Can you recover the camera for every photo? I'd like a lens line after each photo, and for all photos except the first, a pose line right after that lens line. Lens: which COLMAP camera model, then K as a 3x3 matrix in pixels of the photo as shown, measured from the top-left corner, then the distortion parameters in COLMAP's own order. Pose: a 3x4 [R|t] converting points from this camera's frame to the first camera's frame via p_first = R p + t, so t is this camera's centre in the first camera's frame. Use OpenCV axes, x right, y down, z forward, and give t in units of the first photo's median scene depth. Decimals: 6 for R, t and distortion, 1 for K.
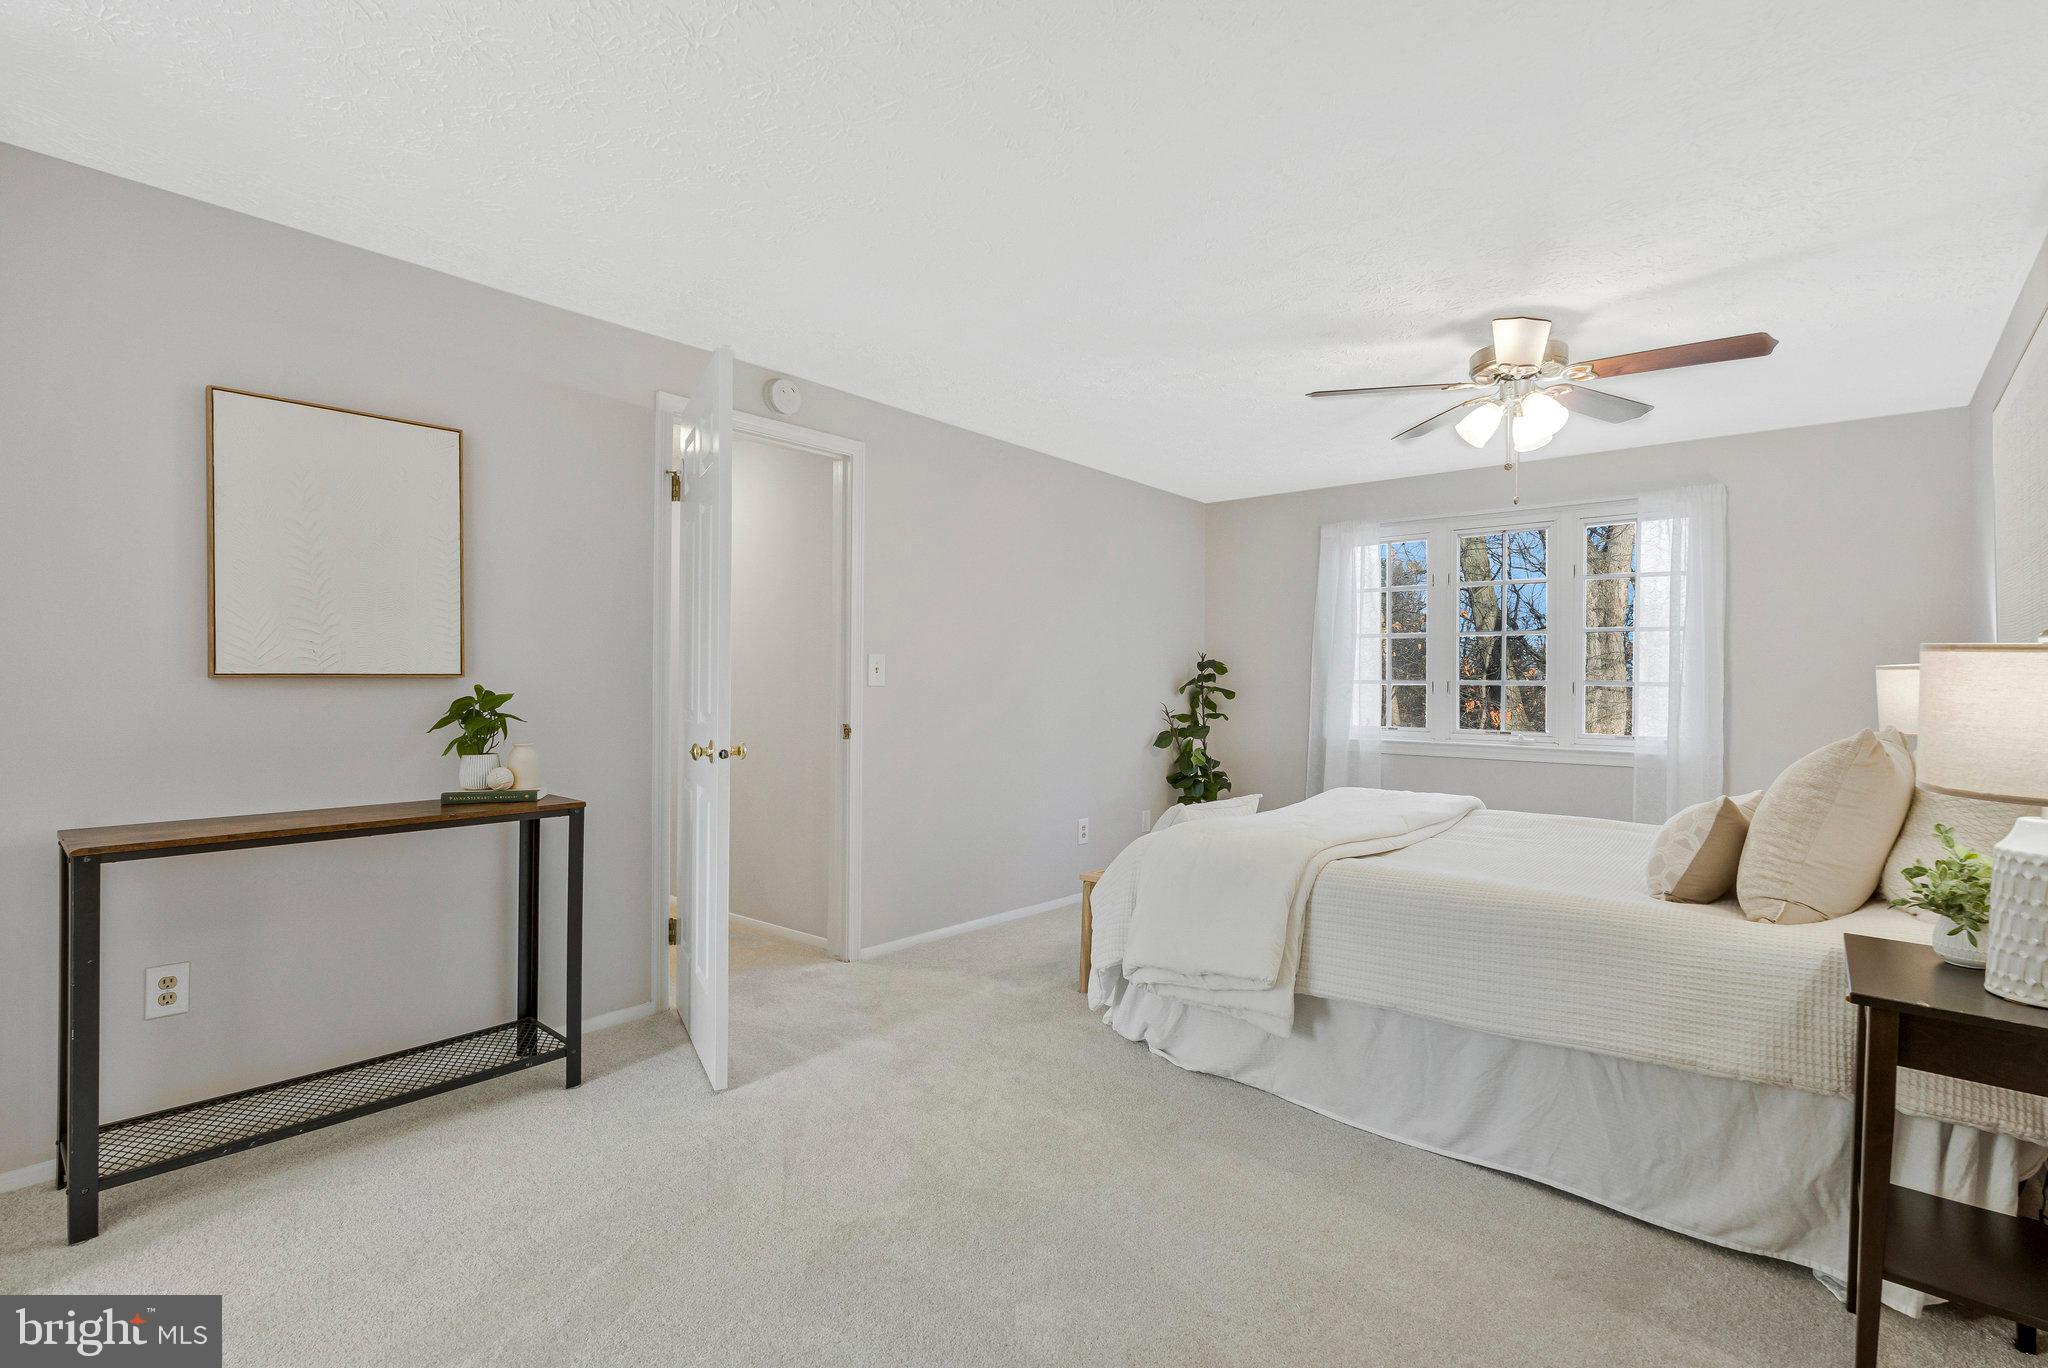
lens RADIAL K [[919.0, 0, 1024.0], [0, 919.0, 684.0], [0, 0, 1]] dist [-0.000633, 0.000011]
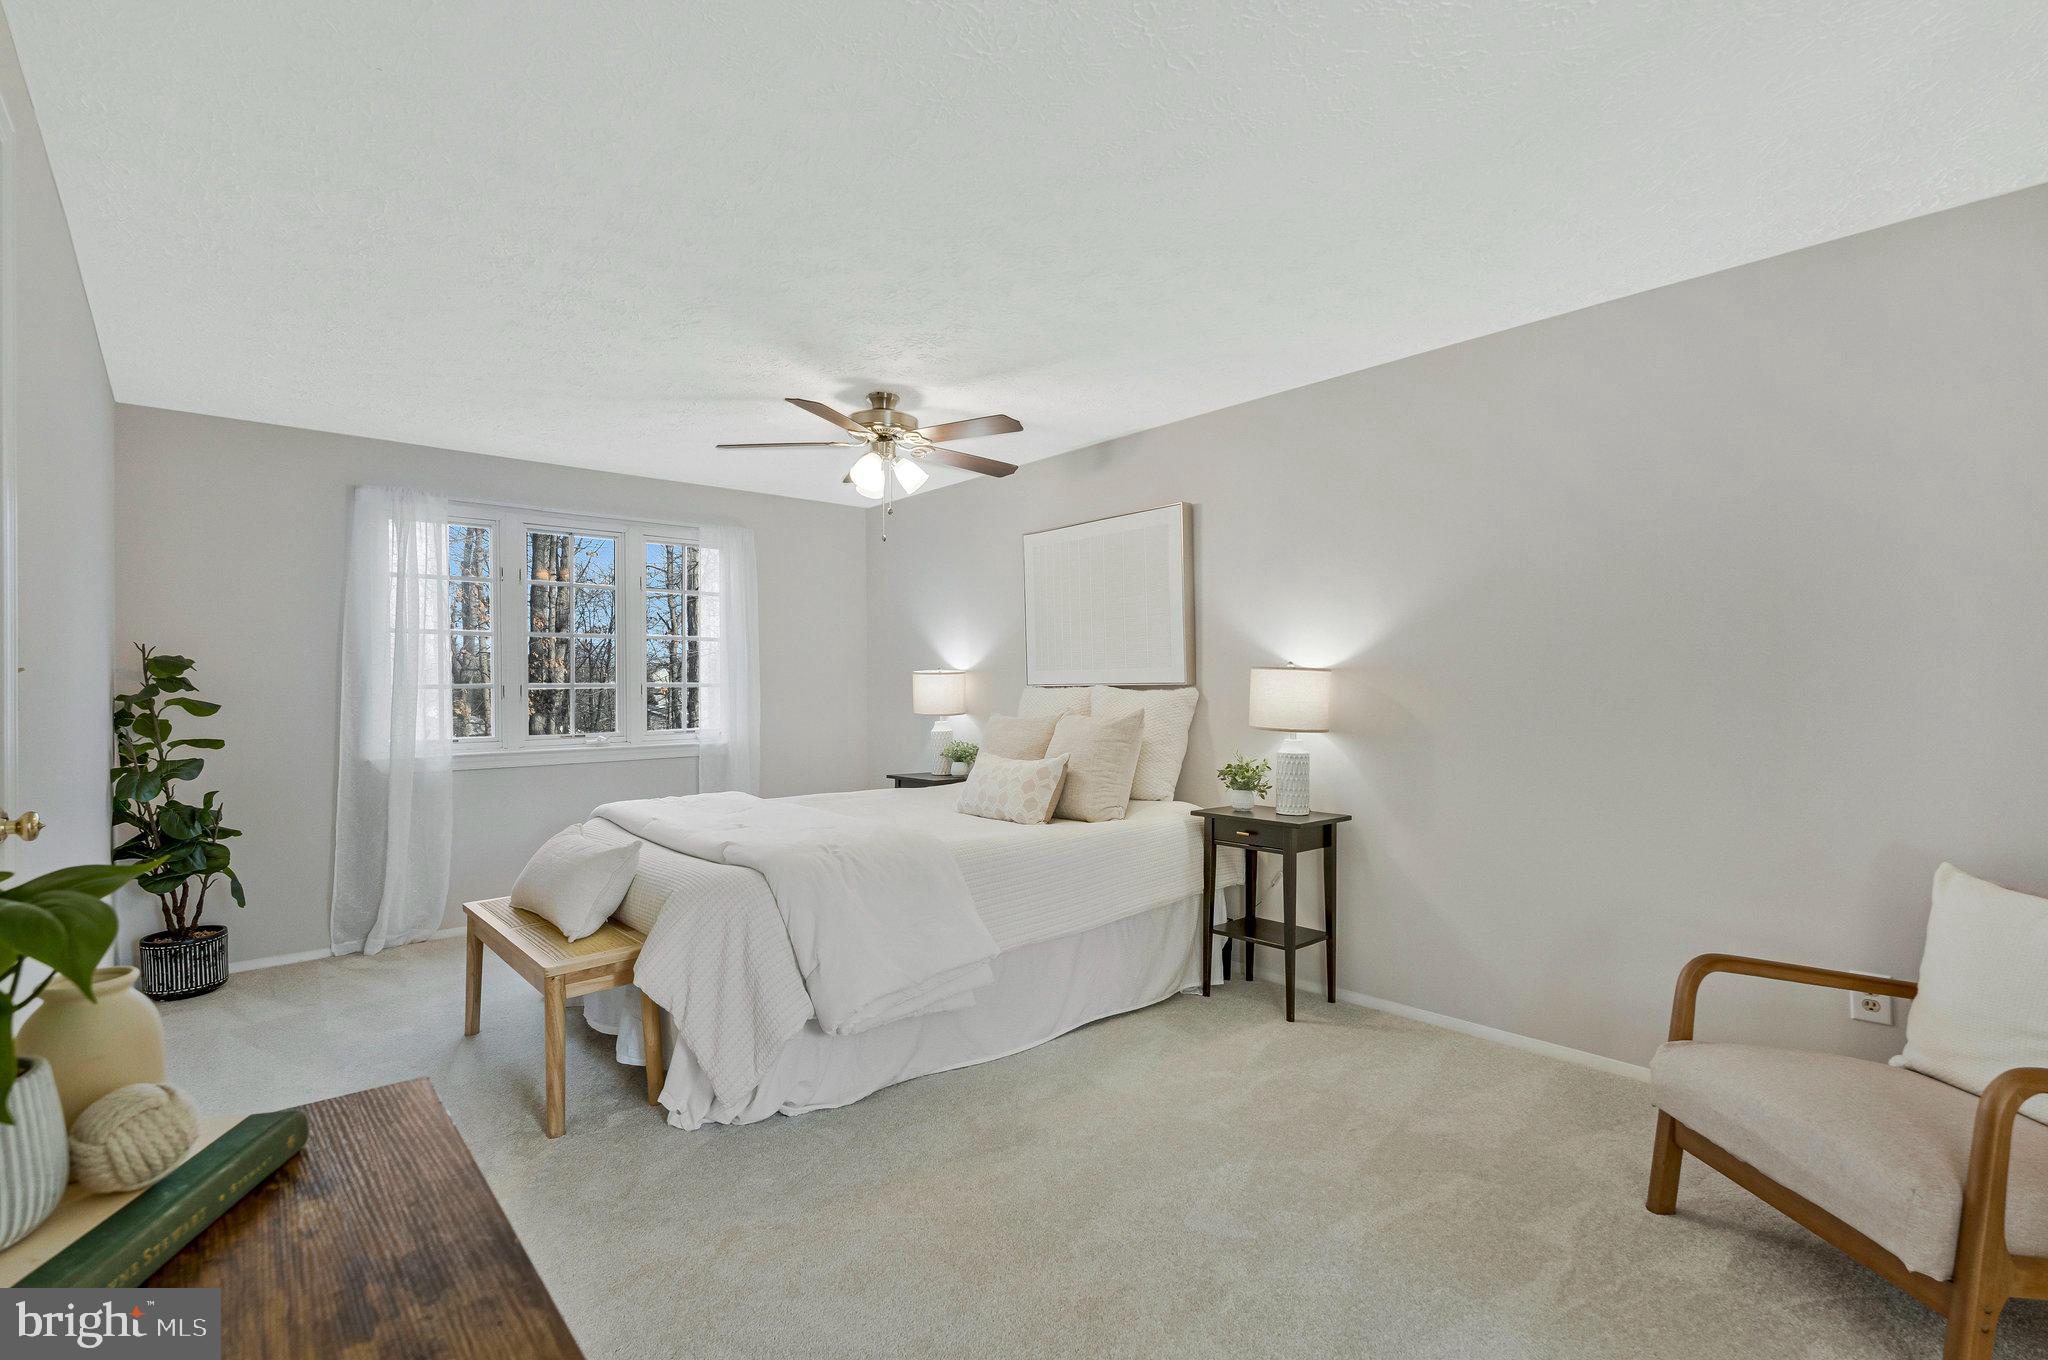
lens RADIAL K [[919.0, 0, 1024.0], [0, 919.0, 680.0], [0, 0, 1]] dist [-0.000633, 0.000011]
pose [[0.145616, -0.007035, 0.989316, -0.398803], [0.009883, 0.999935, 0.005655, -0.008848], [-0.989292, 0.008954, 0.145676, 0.382236]]
